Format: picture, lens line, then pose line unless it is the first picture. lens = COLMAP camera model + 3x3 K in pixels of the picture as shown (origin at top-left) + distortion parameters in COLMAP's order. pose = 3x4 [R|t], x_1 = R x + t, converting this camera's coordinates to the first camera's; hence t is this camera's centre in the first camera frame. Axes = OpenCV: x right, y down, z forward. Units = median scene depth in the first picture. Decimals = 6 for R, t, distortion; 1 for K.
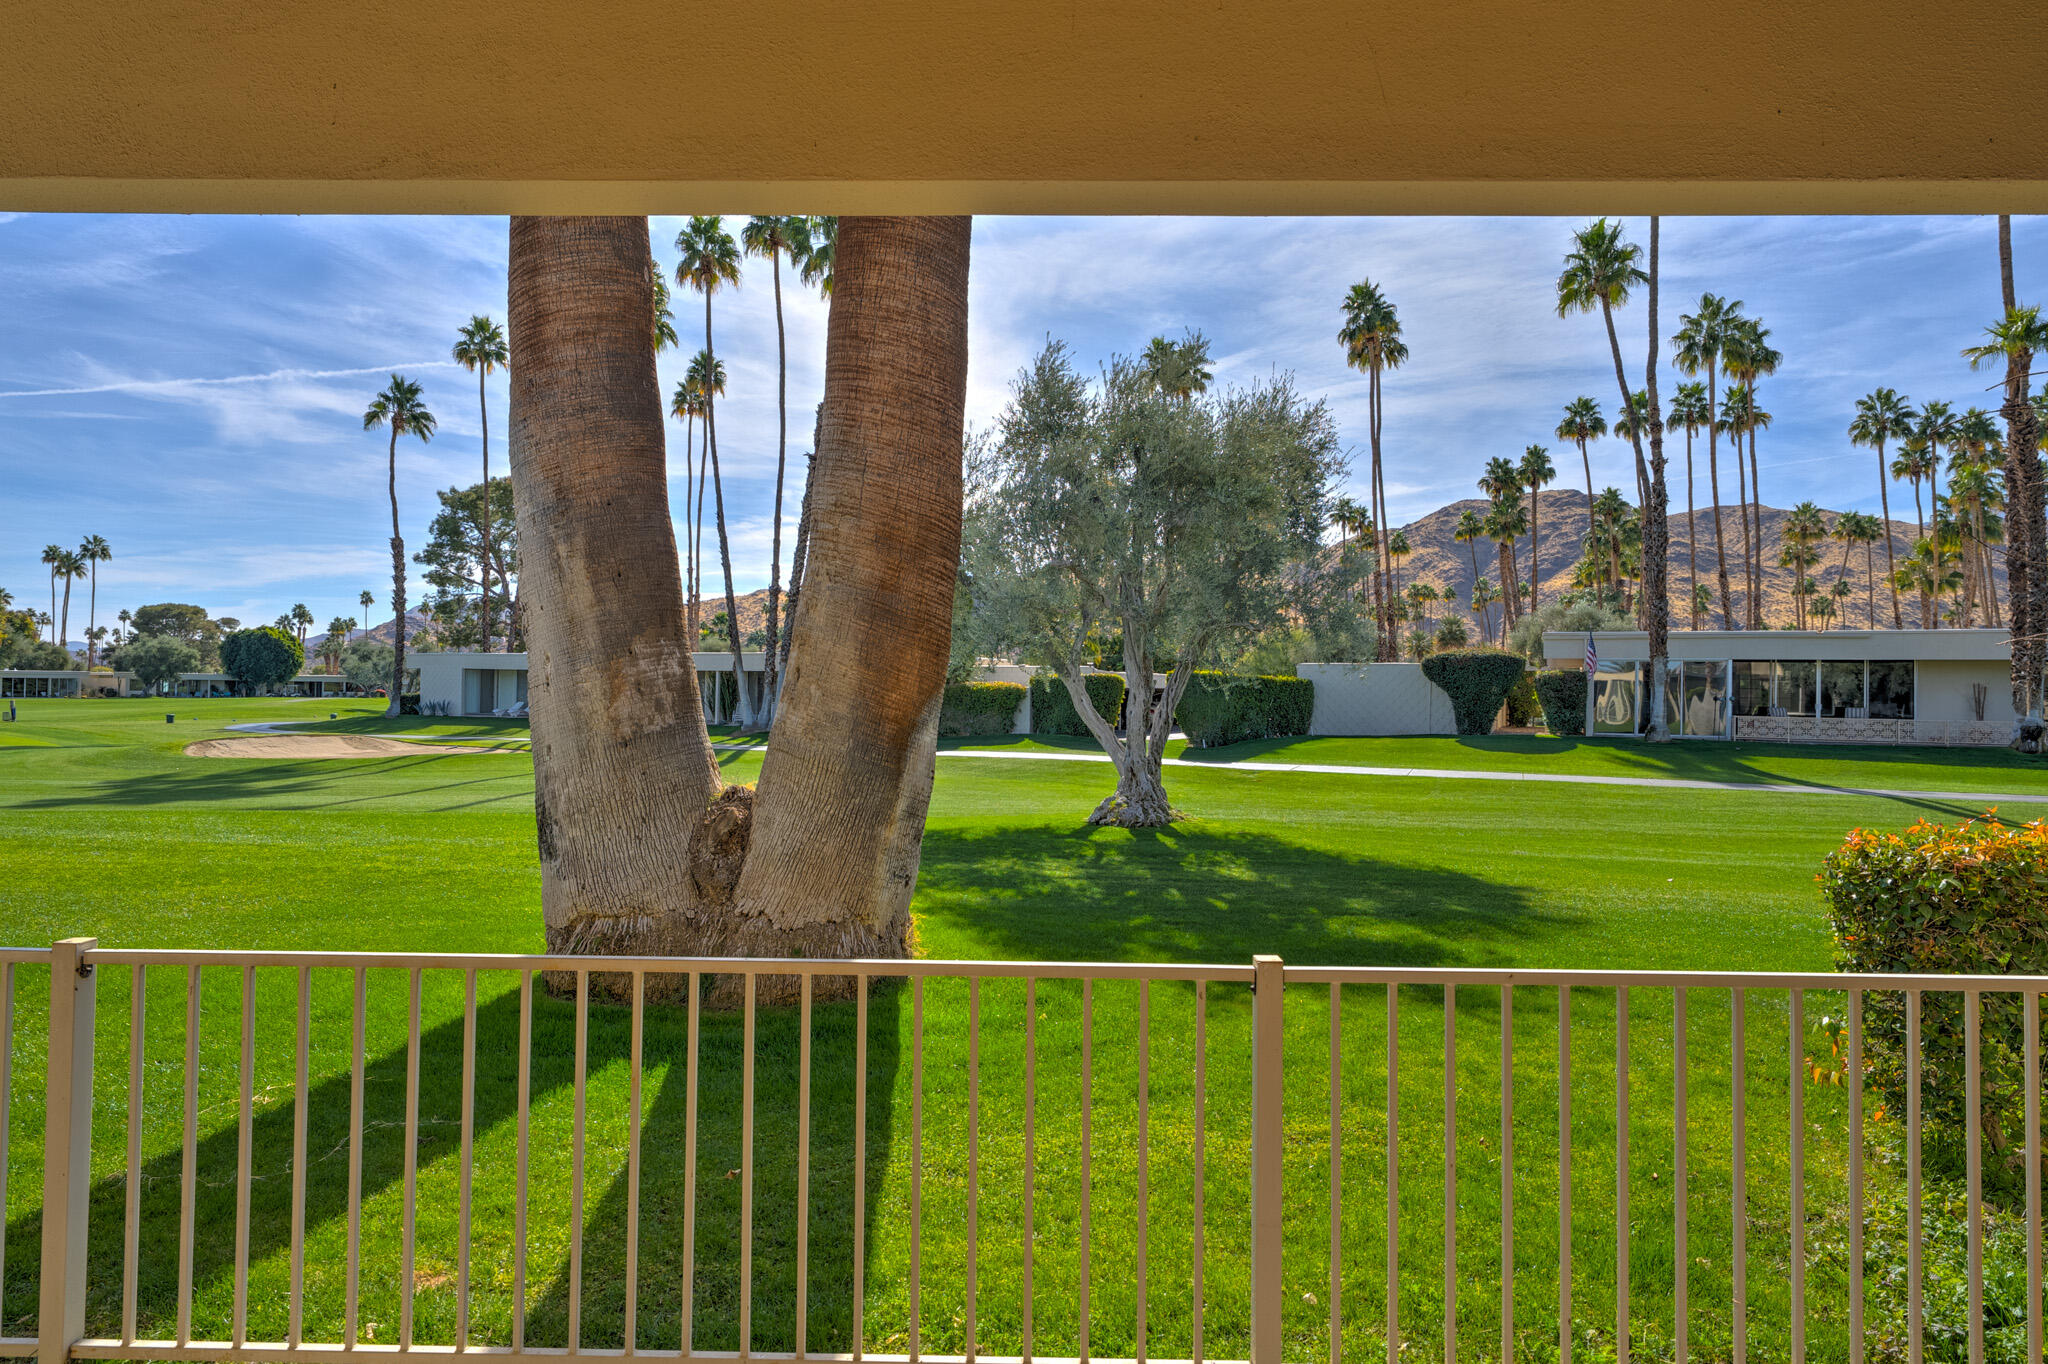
lens RADIAL K [[1112.9, 0, 1011.2], [0, 1112.9, 675.9], [0, 0, 1]] dist [0.014217, -0.003536]
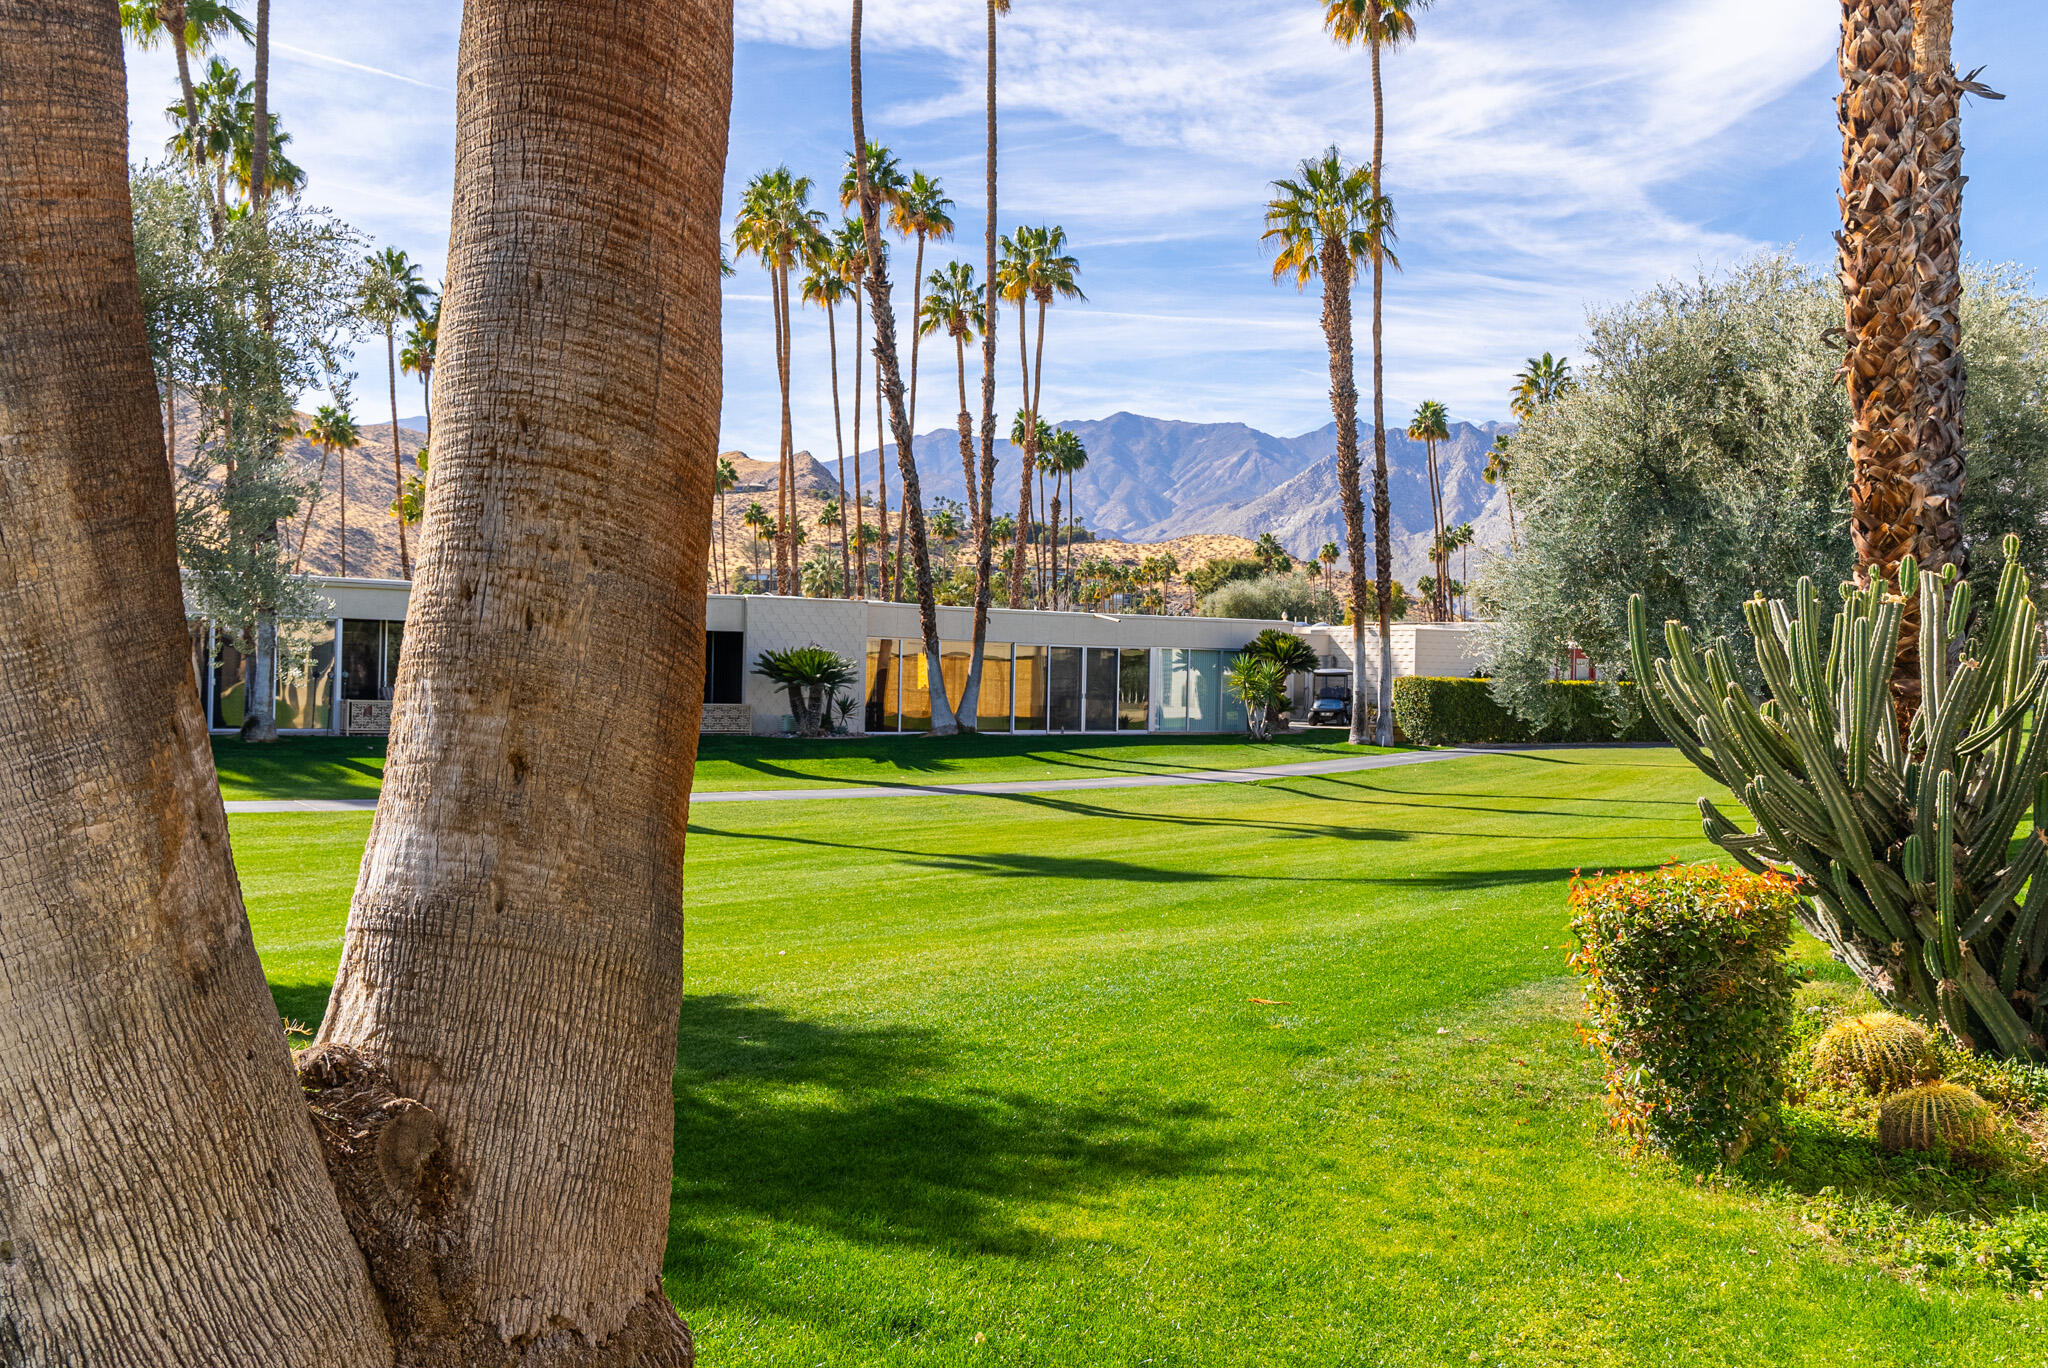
lens RADIAL K [[1796.4, 0, 1038.4], [0, 1796.4, 676.1], [0, 0, 1]] dist [-0.004873, 0.014524]
pose [[0.490663, -0.003347, 0.871343, -0.124736], [-0.024426, 0.999547, 0.017594, -0.009773], [-0.871007, -0.029917, 0.490359, 0.082552]]
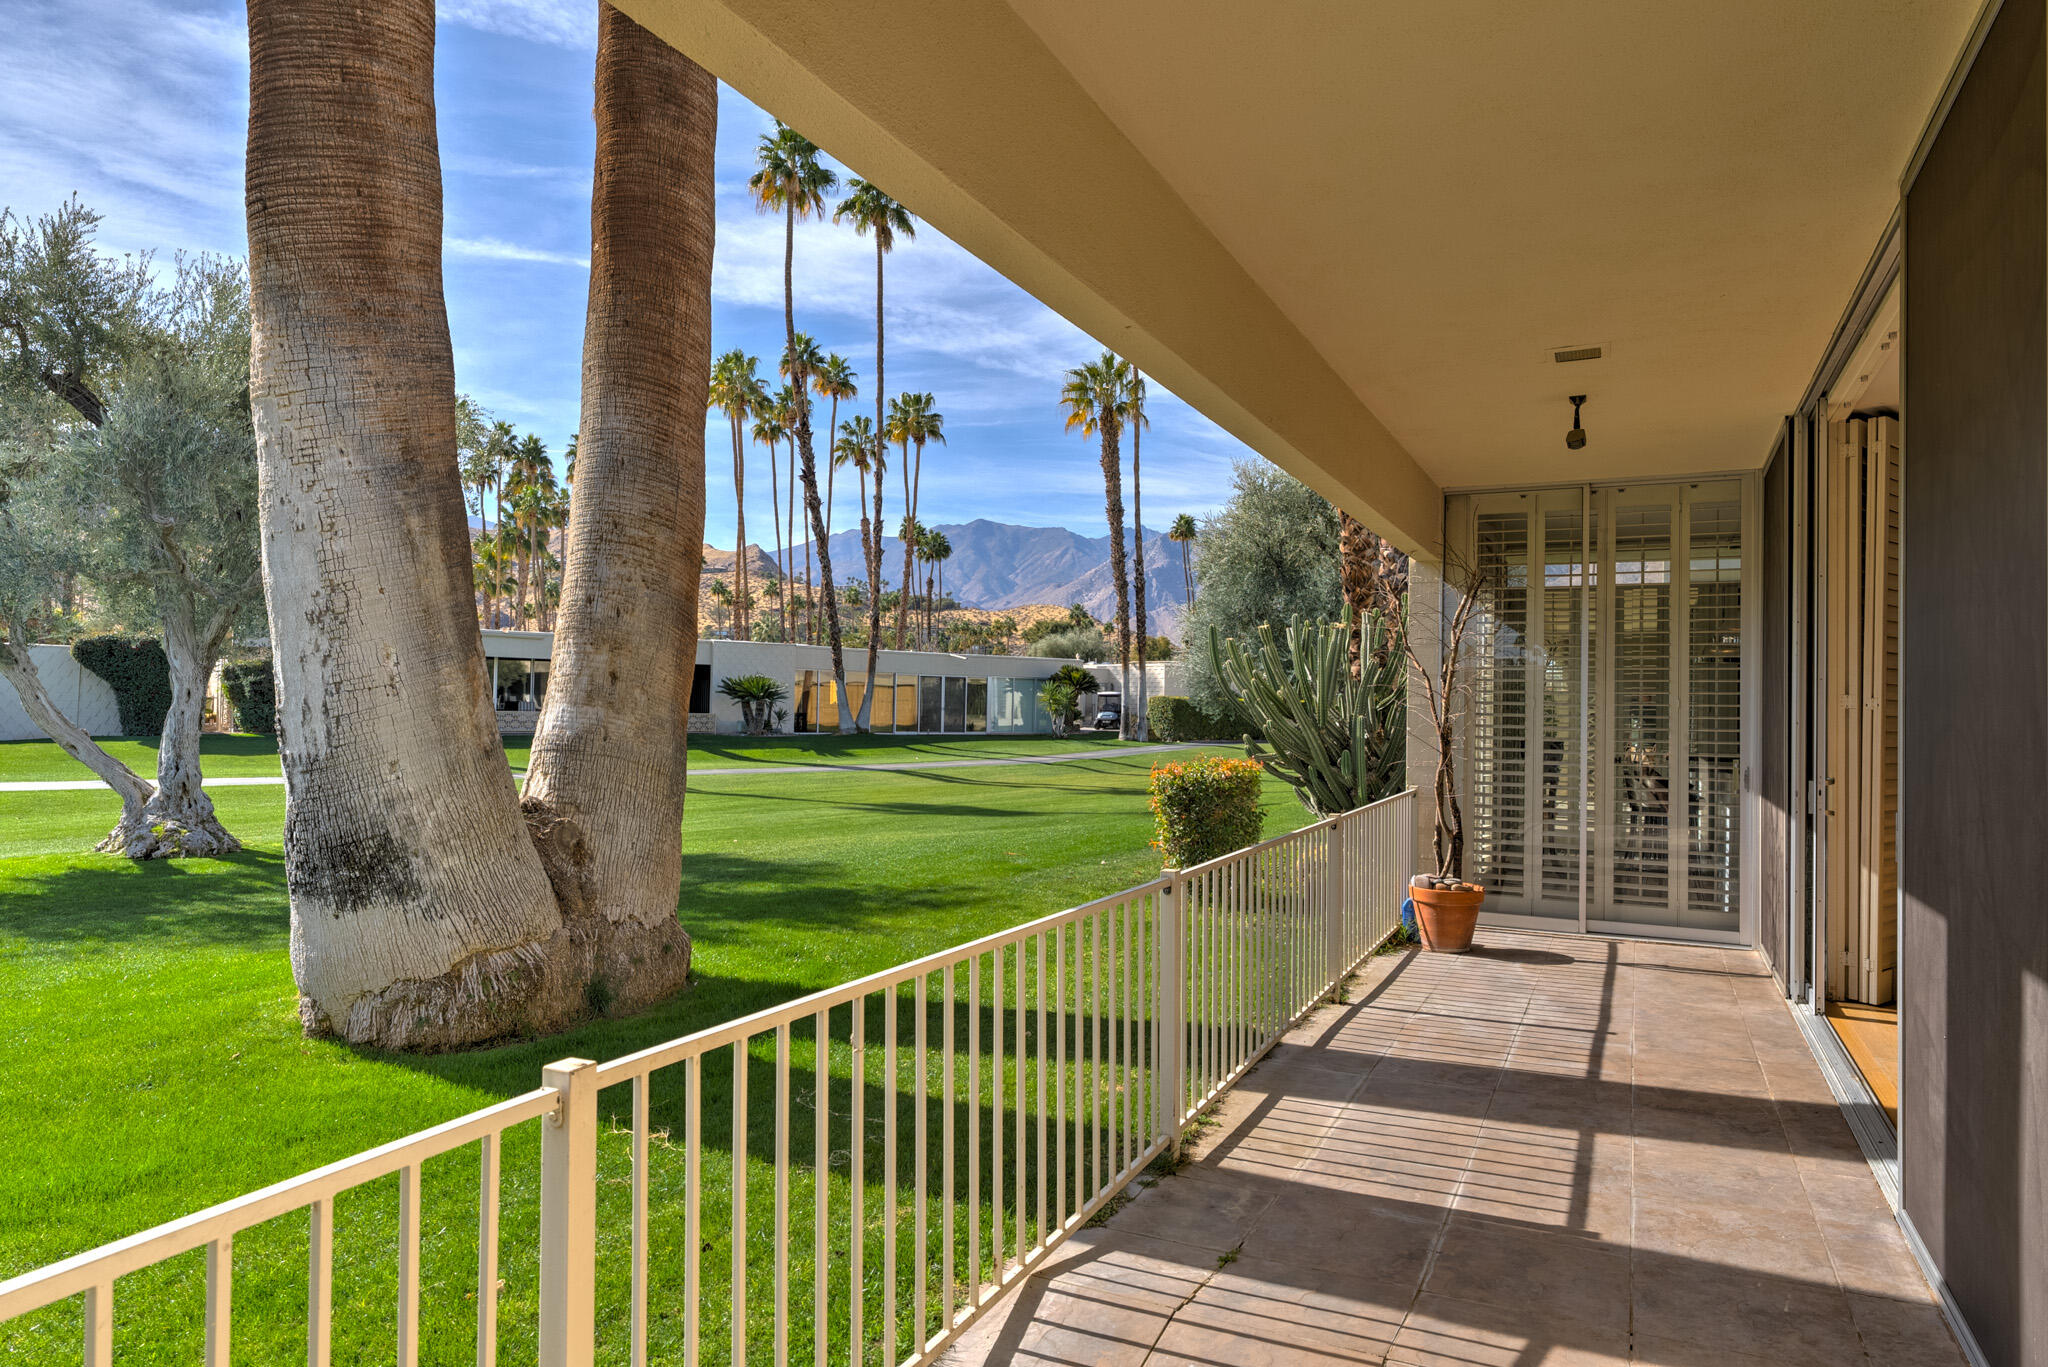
lens RADIAL K [[1262.0, 0, 1030.2], [0, 1262.0, 680.3], [0, 0, 1]] dist [0.015201, -0.000725]
pose [[0.414302, 0.013350, 0.910041, -0.186115], [-0.024698, 0.999689, -0.003421, -0.000888], [-0.909804, -0.021059, 0.414503, 0.034263]]
